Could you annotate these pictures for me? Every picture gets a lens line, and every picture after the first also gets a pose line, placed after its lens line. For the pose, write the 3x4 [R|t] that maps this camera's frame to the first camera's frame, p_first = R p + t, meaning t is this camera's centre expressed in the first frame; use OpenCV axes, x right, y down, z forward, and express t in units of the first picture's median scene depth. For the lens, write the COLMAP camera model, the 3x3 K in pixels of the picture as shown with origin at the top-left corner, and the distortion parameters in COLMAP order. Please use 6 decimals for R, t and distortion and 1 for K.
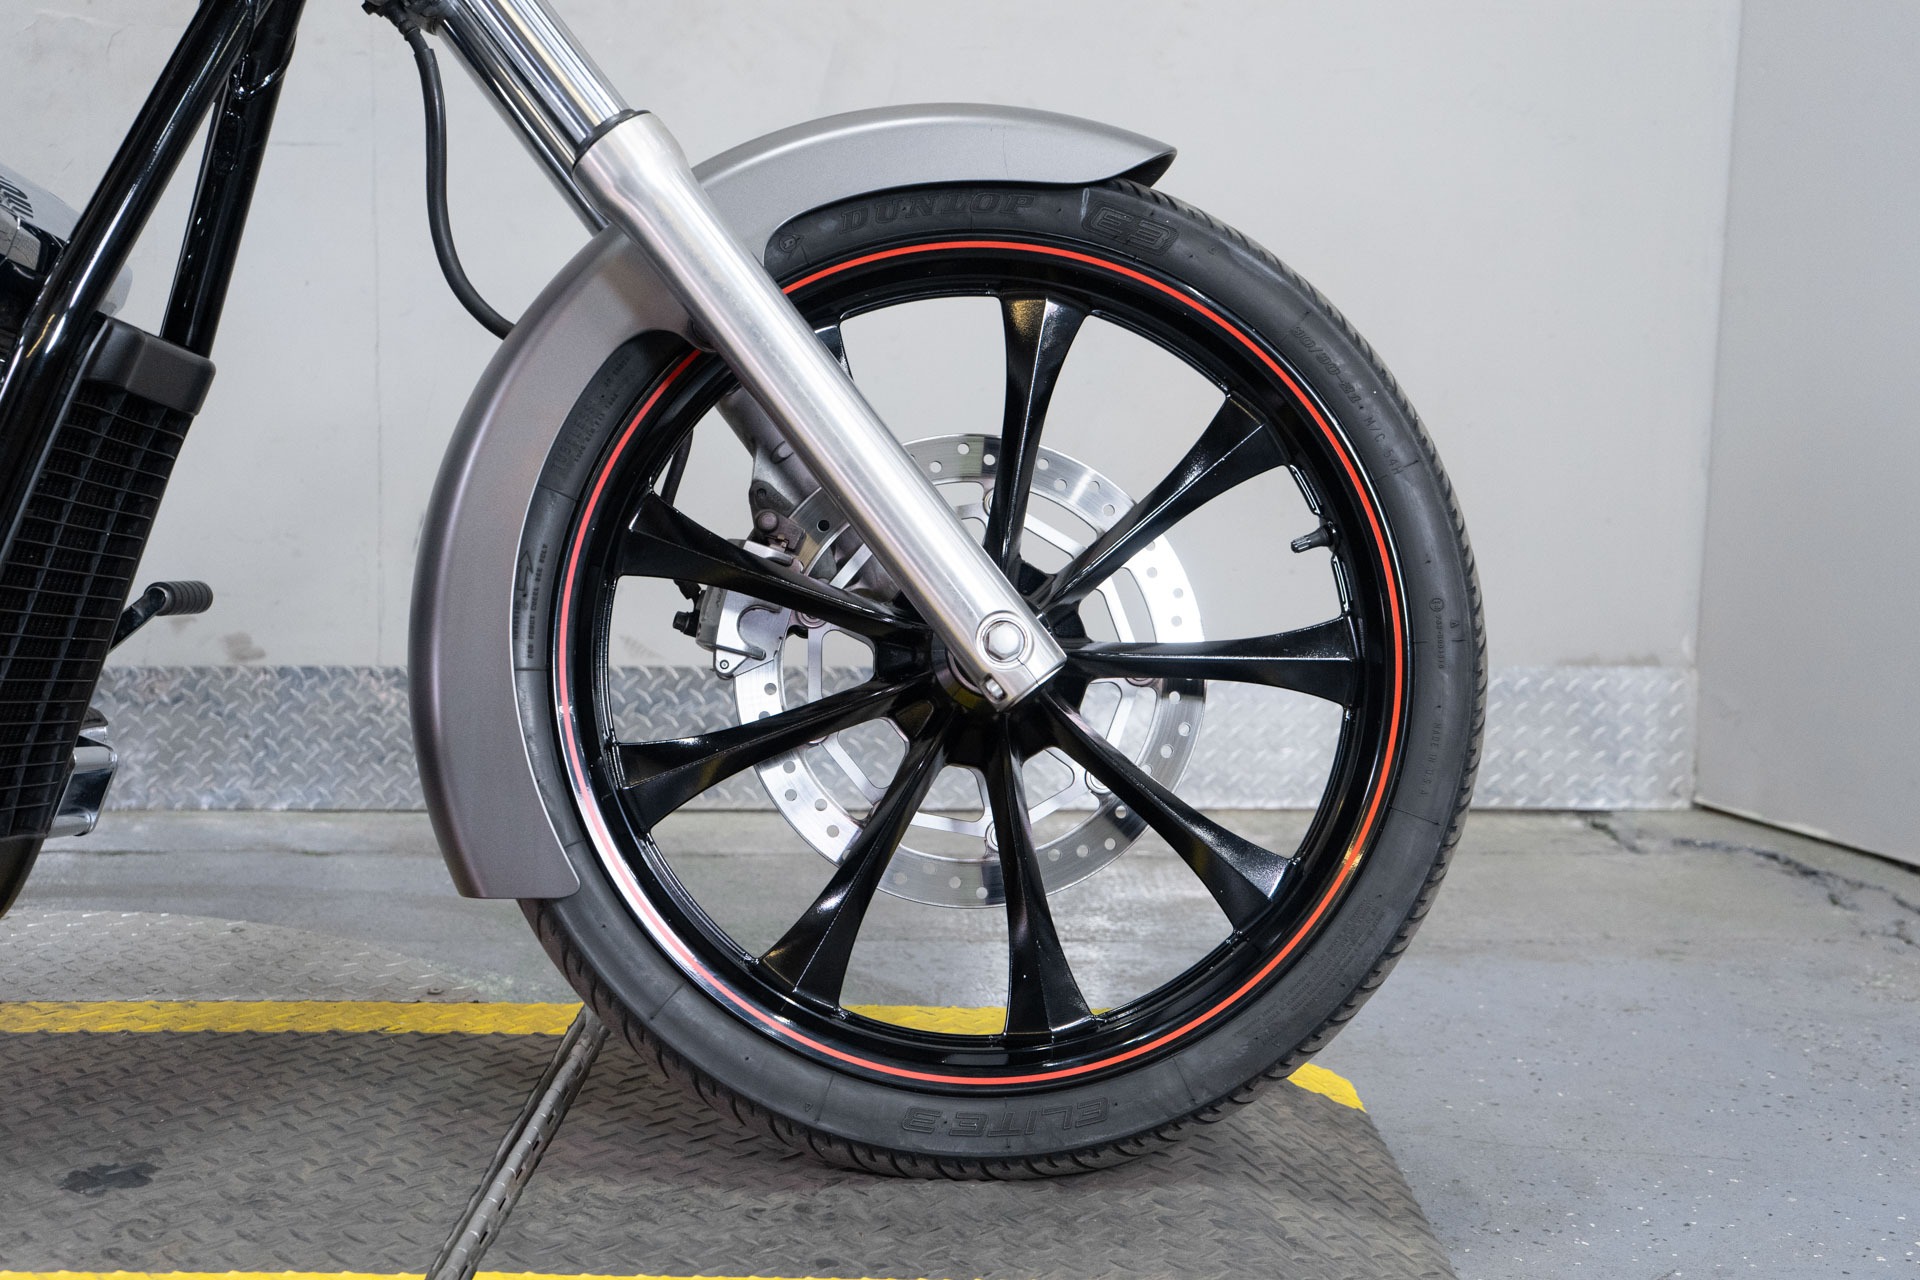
lens RADIAL K [[1957.4, 0, 949.9], [0, 1957.4, 584.6], [0, 0, 1]] dist [0.007246, 0.000000]
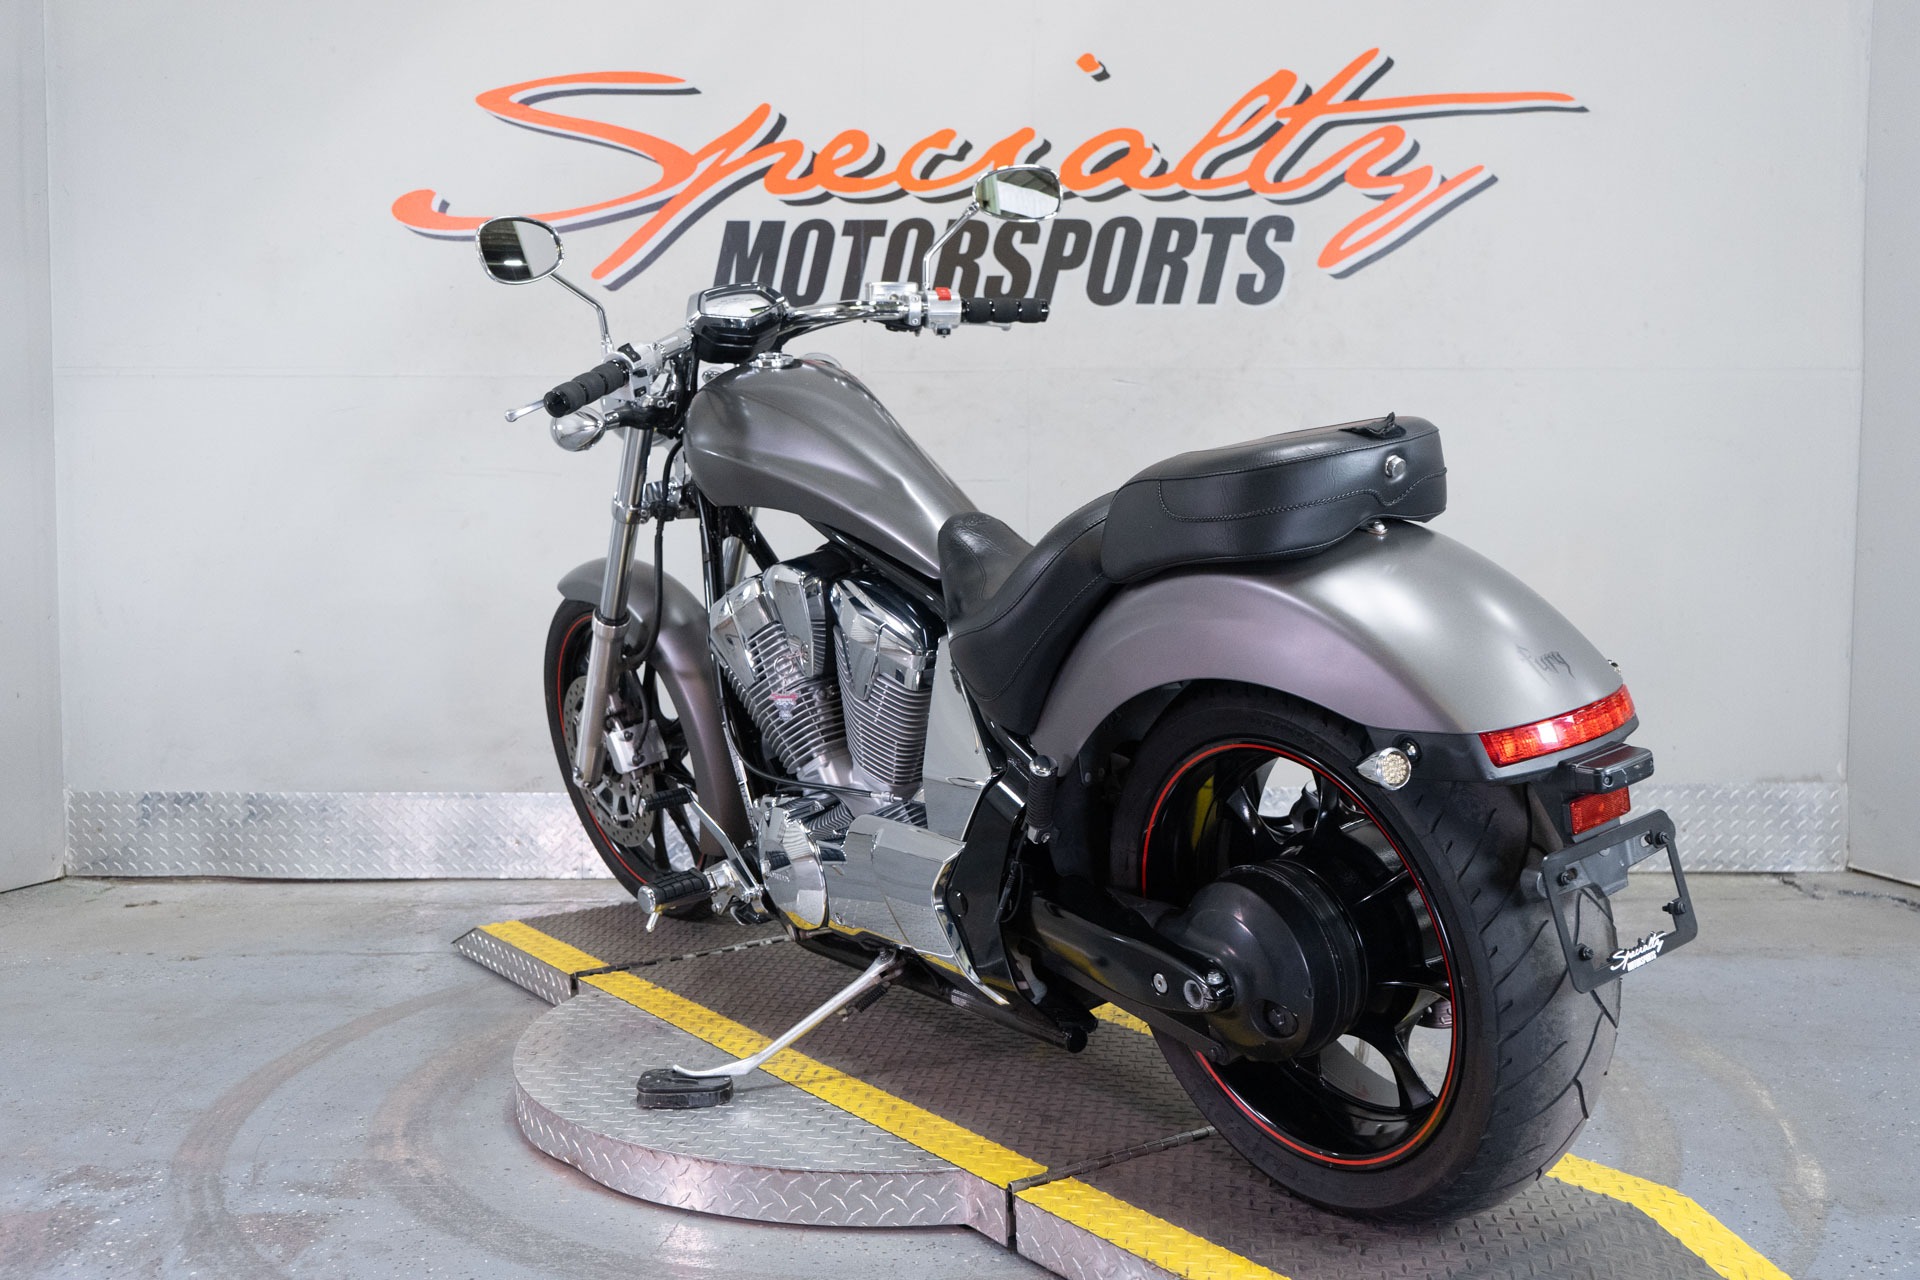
lens RADIAL K [[1730.8, 0, 961.1], [0, 1730.8, 630.3], [0, 0, 1]] dist [0.004403, 0.000000]
pose [[0.997778, -0.014801, -0.064956, -0.513425], [0.013309, 0.999639, -0.023340, -0.122034], [0.065278, 0.022424, 0.997615, -0.960538]]
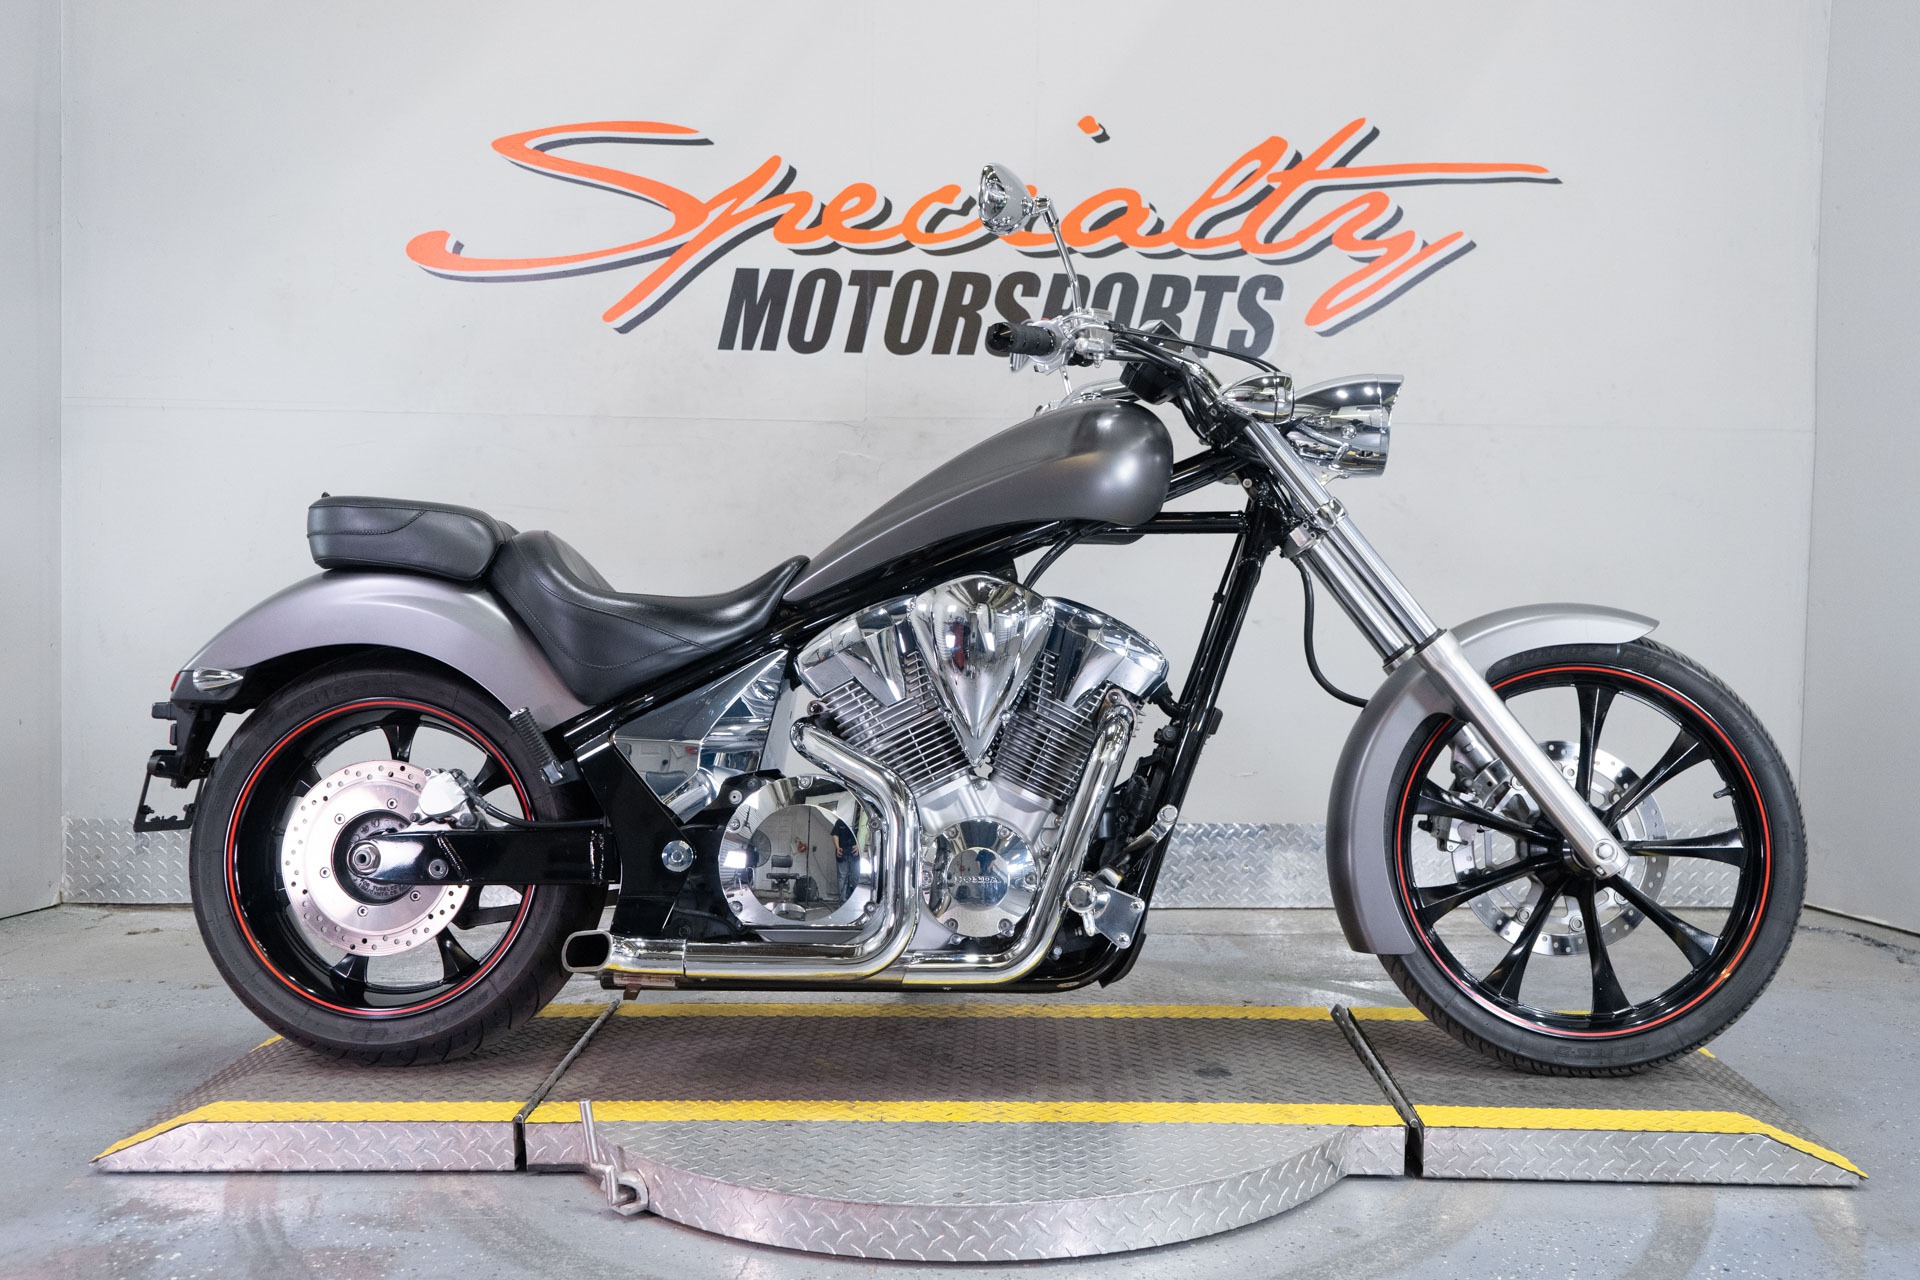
lens RADIAL K [[1663.0, 0, 951.6], [0, 1663.0, 635.9], [0, 0, 1]] dist [0.005381, -0.000009]
pose [[0.999823, -0.003515, -0.018499, -0.666713], [0.002755, 0.999158, -0.040936, -0.128537], [0.018628, 0.040878, 0.998991, -0.940178]]
